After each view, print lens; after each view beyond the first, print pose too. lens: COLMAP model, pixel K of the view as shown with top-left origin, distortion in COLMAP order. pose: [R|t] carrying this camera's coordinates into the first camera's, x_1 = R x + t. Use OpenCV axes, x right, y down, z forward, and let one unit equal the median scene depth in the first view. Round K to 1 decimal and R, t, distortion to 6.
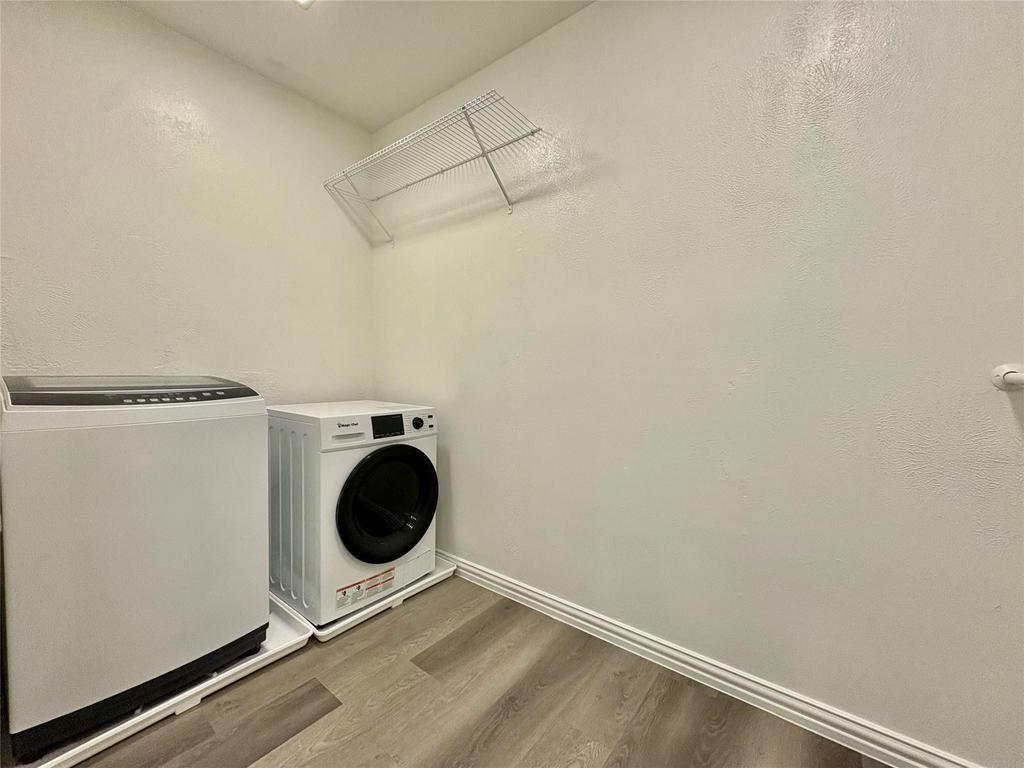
lens RADIAL K [[410.8, 0, 512.7], [0, 410.8, 385.6], [0, 0, 1]] dist [-0.000818, -0.000014]
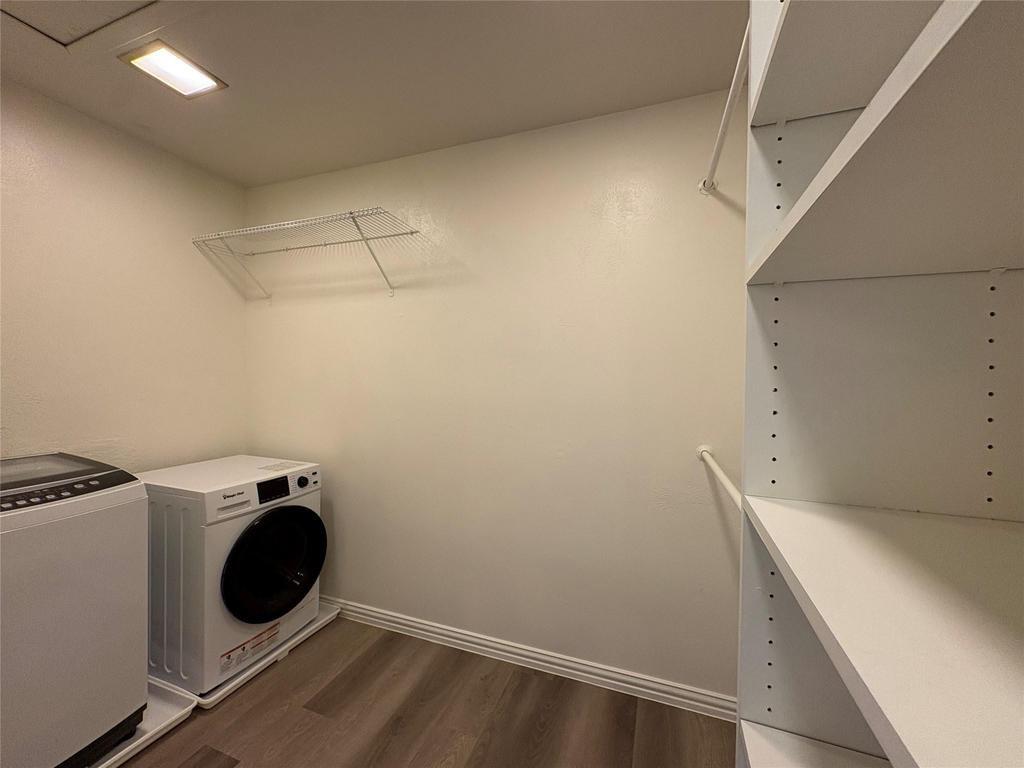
lens RADIAL K [[406.6, 0, 511.8], [0, 406.6, 384.9], [0, 0, 1]] dist [0.000402, 0.000163]
pose [[0.953670, -0.004127, 0.300825, -0.032199], [0.009564, 0.999816, -0.016604, -0.163005], [-0.300701, 0.018712, 0.953535, -0.216456]]
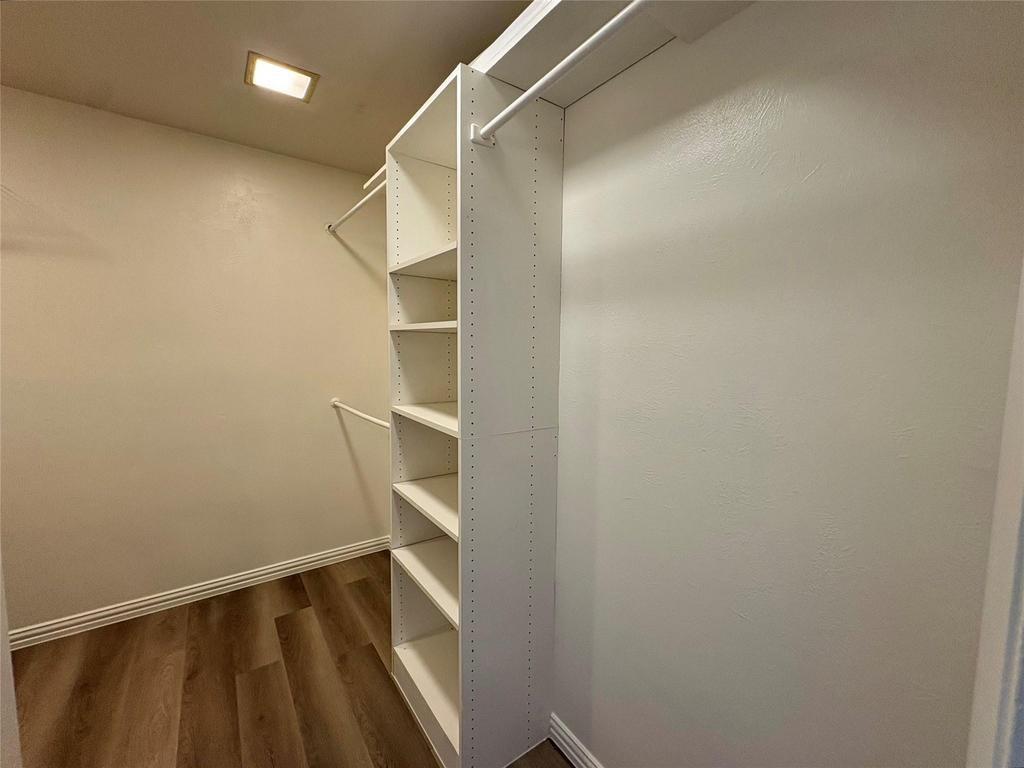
lens RADIAL K [[424.7, 0, 512.0], [0, 424.7, 384.0], [0, 0, 1]] dist [-0.000358, -0.000058]
pose [[0.280635, -0.088979, 0.955681, -0.639752], [0.020748, 0.996023, 0.086643, -0.208211], [-0.959590, -0.004487, 0.281366, -0.515397]]
